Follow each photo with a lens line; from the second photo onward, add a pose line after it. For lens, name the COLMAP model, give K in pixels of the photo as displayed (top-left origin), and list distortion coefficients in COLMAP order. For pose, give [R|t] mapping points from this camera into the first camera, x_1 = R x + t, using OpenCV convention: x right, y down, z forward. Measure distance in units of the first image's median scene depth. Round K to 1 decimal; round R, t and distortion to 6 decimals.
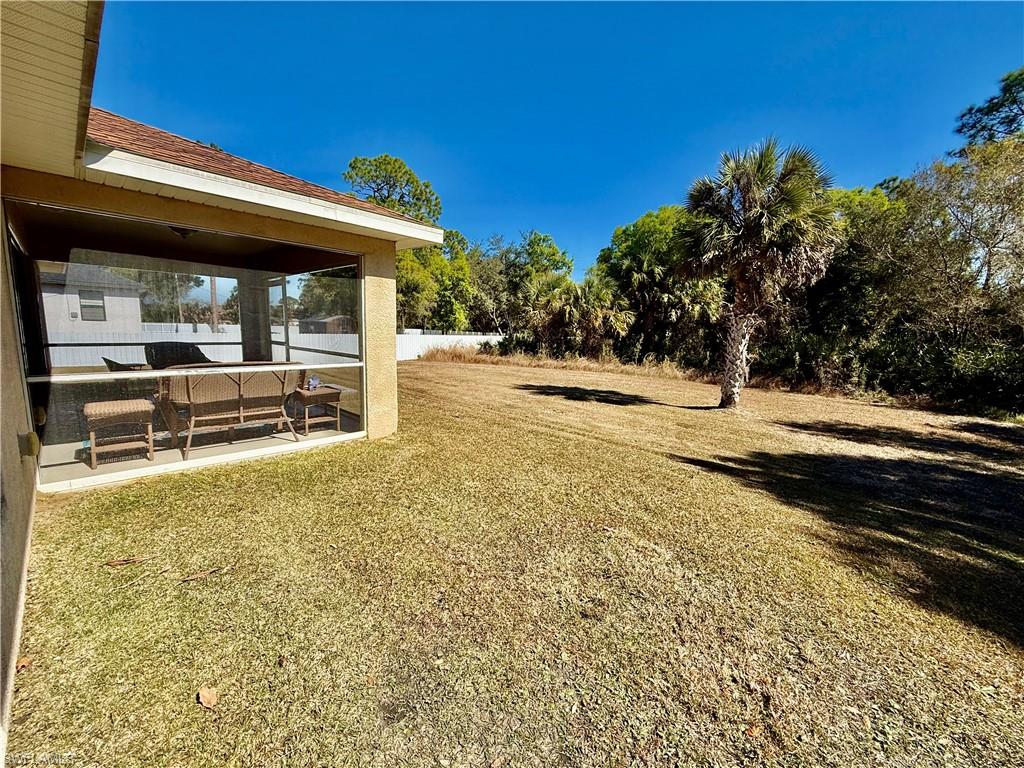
lens RADIAL K [[410.9, 0, 510.8], [0, 410.9, 378.5], [0, 0, 1]] dist [0.002969, -0.000056]
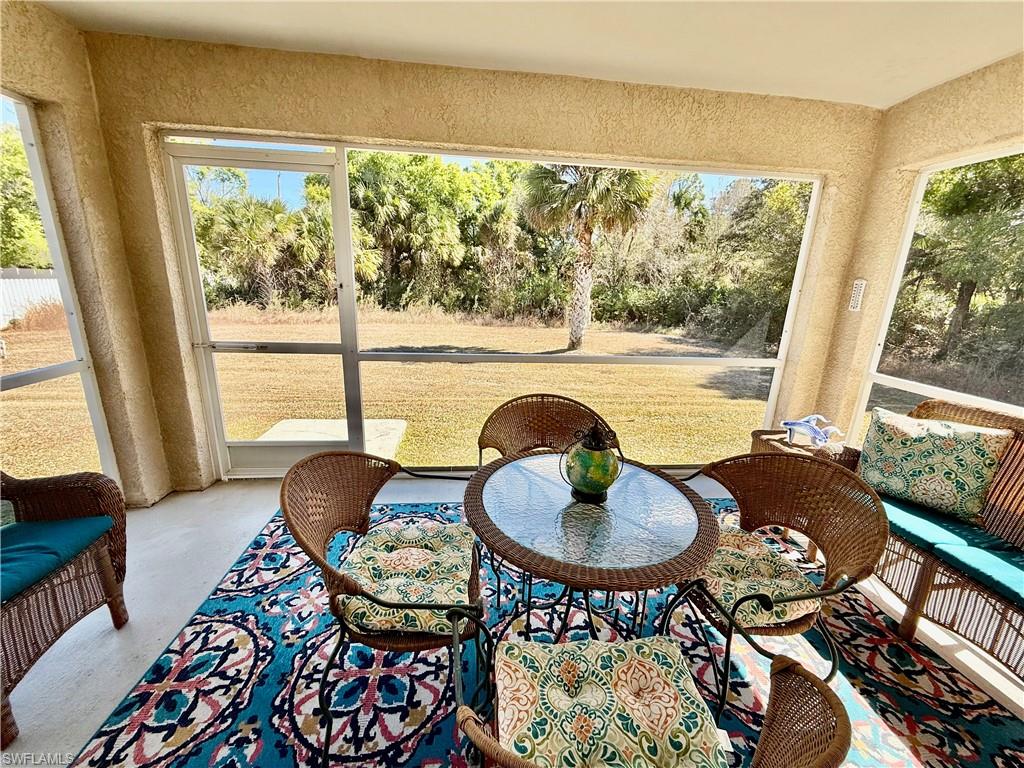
lens RADIAL K [[396.4, 0, 509.3], [0, 396.4, 394.8], [0, 0, 1]] dist [0.000239, -0.000095]
pose [[0.663005, -0.218383, 0.716054, -0.209021], [0.075147, 0.971088, 0.226584, -0.033866], [-0.744834, -0.096416, 0.660247, 0.192319]]
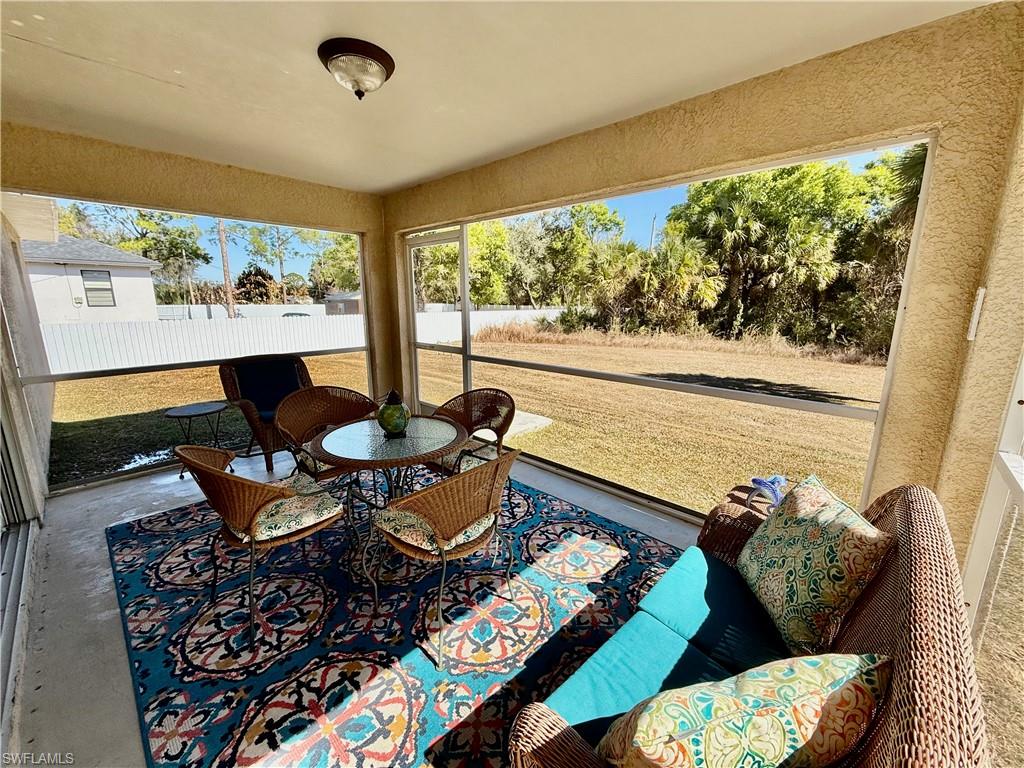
lens RADIAL K [[410.9, 0, 510.8], [0, 410.9, 378.5], [0, 0, 1]] dist [0.002969, -0.000056]
pose [[0.999549, -0.025981, -0.015056, -0.139036], [0.026960, 0.997256, 0.068940, -0.024866], [0.013224, -0.069315, 0.997507, 0.133200]]
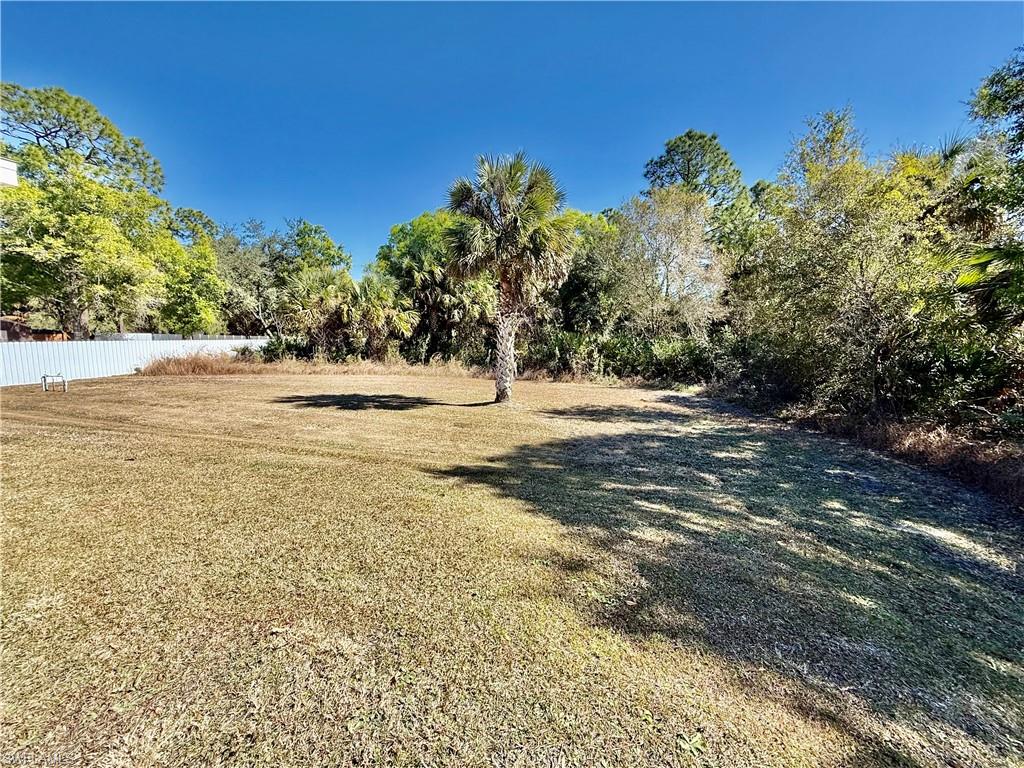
lens RADIAL K [[410.9, 0, 510.8], [0, 410.9, 378.5], [0, 0, 1]] dist [0.002969, -0.000056]
pose [[0.883680, -0.069796, 0.462859, 0.030344], [0.070763, 0.997376, 0.015297, -0.001593], [-0.462712, 0.019236, 0.886300, 0.026115]]
